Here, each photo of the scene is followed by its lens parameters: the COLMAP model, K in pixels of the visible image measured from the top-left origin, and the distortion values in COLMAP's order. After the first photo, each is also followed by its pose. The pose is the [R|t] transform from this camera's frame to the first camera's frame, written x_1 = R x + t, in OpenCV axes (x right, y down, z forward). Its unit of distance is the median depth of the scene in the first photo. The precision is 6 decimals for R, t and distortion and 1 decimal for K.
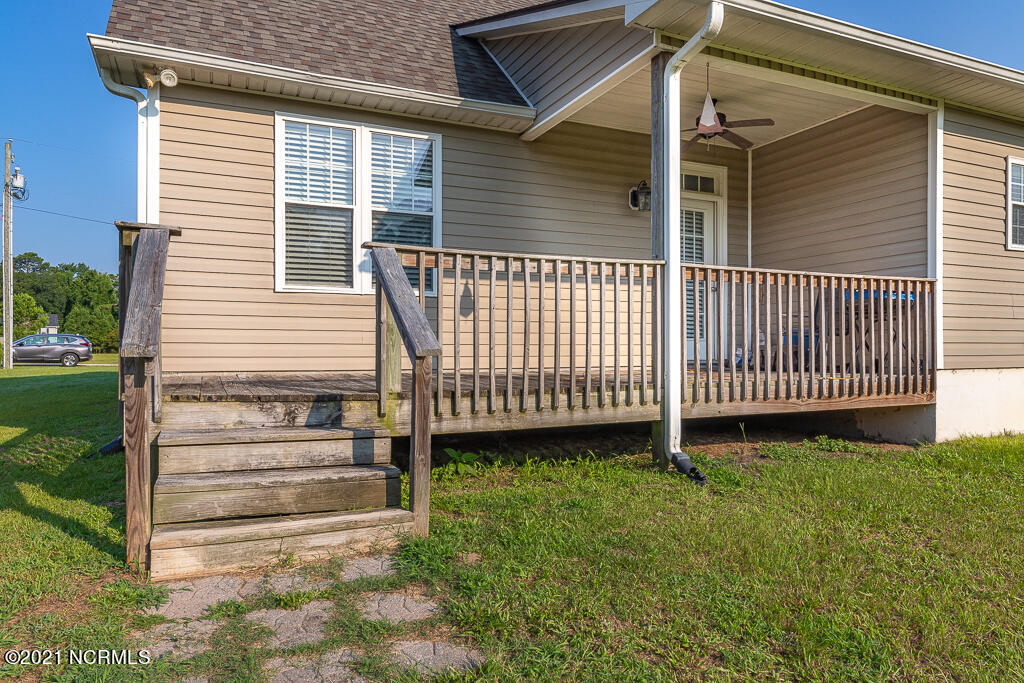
lens RADIAL K [[677.1, 0, 510.5], [0, 677.1, 345.3], [0, 0, 1]] dist [-0.002468, -0.003392]
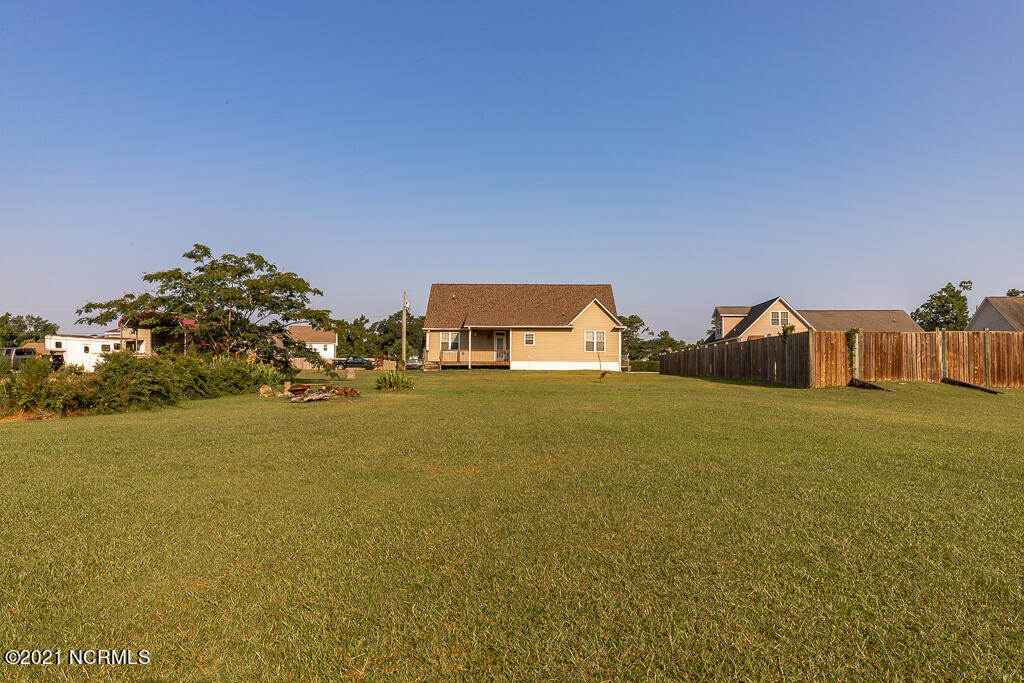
lens RADIAL K [[626.2, 0, 512.6], [0, 626.2, 344.6], [0, 0, 1]] dist [-0.000284, -0.000005]
pose [[0.904922, -0.015413, -0.425299, 3.860472], [-0.002188, 0.999162, -0.040867, 0.146972], [0.425572, 0.037912, 0.904130, -5.796856]]
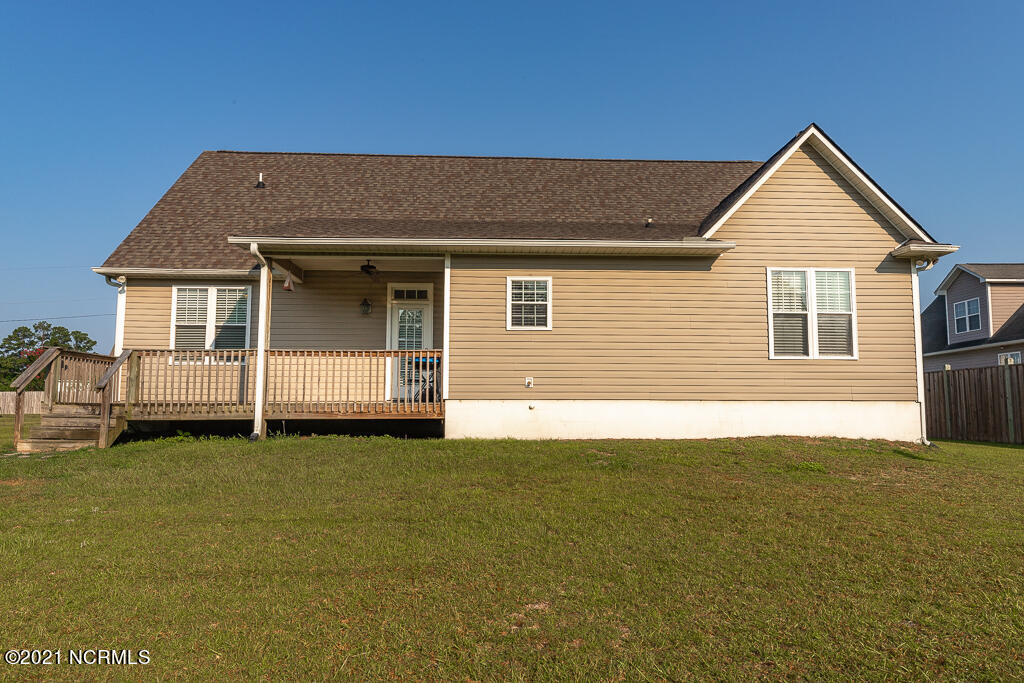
lens RADIAL K [[677.1, 0, 514.0], [0, 677.1, 340.0], [0, 0, 1]] dist [-0.002468, -0.003392]
pose [[0.927144, -0.036329, -0.372941, 1.488406], [0.001259, 0.995585, -0.093851, 0.048070], [0.374704, 0.086544, 0.923097, -0.618186]]
